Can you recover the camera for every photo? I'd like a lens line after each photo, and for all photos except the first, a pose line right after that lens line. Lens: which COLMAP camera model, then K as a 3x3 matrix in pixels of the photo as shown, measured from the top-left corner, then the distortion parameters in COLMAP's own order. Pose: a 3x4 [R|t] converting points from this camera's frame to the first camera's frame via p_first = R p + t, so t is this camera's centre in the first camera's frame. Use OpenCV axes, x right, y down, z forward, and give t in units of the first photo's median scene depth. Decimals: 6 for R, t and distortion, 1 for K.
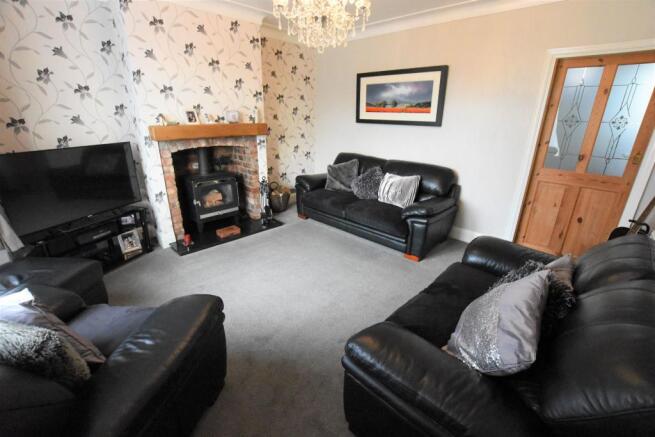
lens RADIAL K [[284.2, 0, 330.8], [0, 284.2, 218.1], [0, 0, 1]] dist [-0.036265, 0.000105]
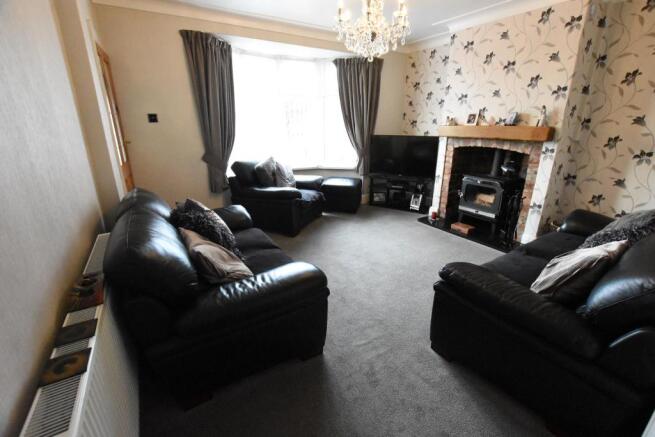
lens RADIAL K [[284.2, 0, 331.2], [0, 284.2, 216.8], [0, 0, 1]] dist [-0.036265, 0.000105]
pose [[-0.231613, 0.284829, -0.930176, 0.813359], [-0.337416, 0.873297, 0.351429, -0.219134], [0.912418, 0.395252, -0.106161, 0.750699]]
